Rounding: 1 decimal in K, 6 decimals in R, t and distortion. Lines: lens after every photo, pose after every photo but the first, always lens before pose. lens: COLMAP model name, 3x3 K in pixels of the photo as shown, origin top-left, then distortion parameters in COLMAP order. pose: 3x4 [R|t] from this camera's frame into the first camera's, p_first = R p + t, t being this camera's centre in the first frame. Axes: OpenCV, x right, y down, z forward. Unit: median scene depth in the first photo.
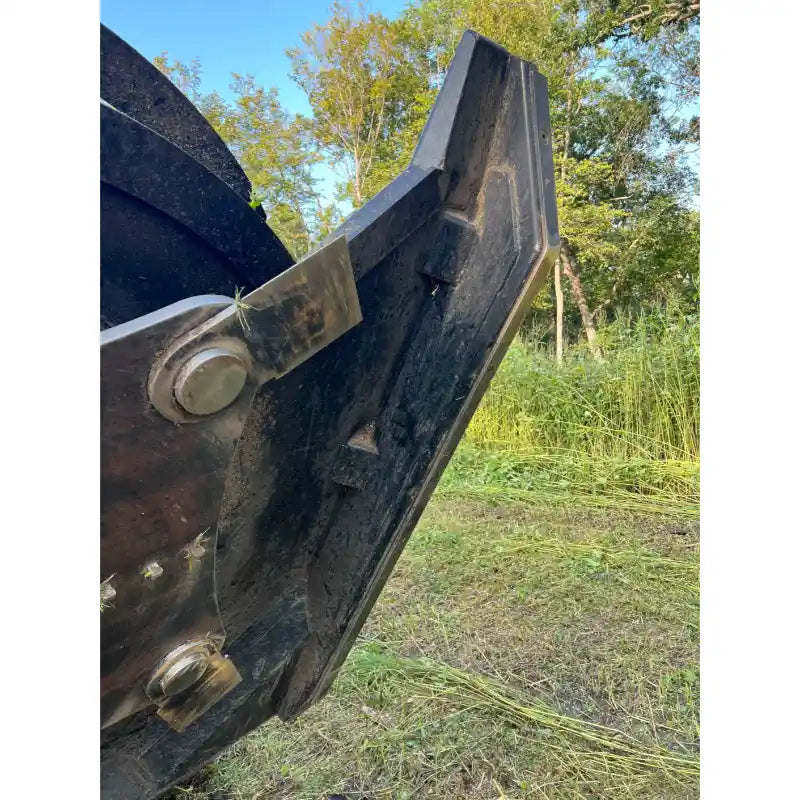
lens RADIAL K [[644.9, 0, 400.9], [0, 644.9, 402.7], [0, 0, 1]] dist [0.054181, -0.053585]
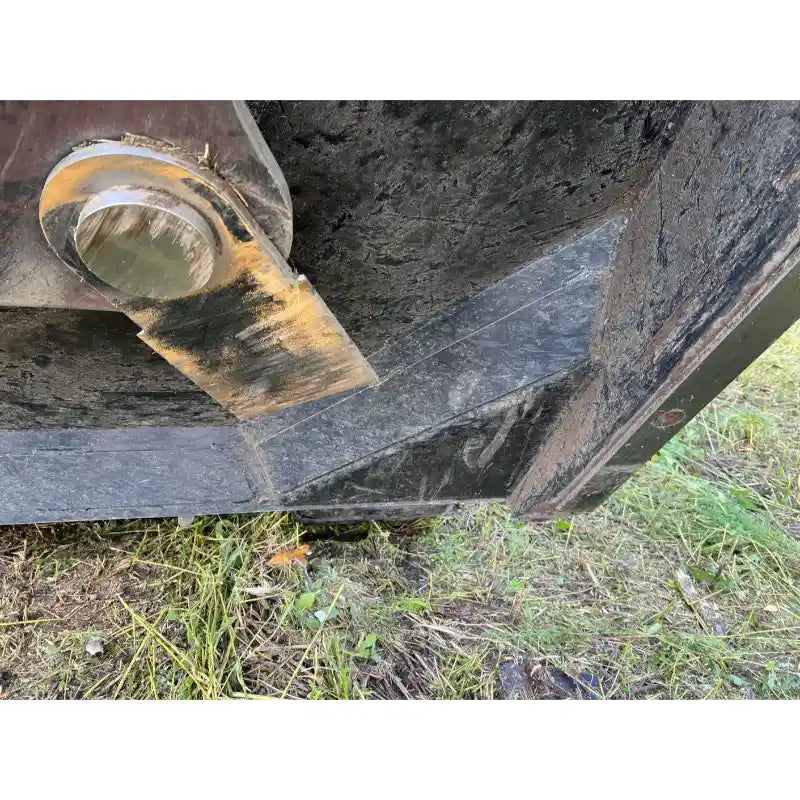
lens RADIAL K [[644.9, 0, 401.4], [0, 644.9, 402.3], [0, 0, 1]] dist [0.054181, -0.053585]
pose [[0.759627, 0.402693, -0.510691, -0.011352], [-0.229006, 0.900573, 0.369491, 0.189487], [0.608707, -0.163724, 0.776319, 0.459207]]
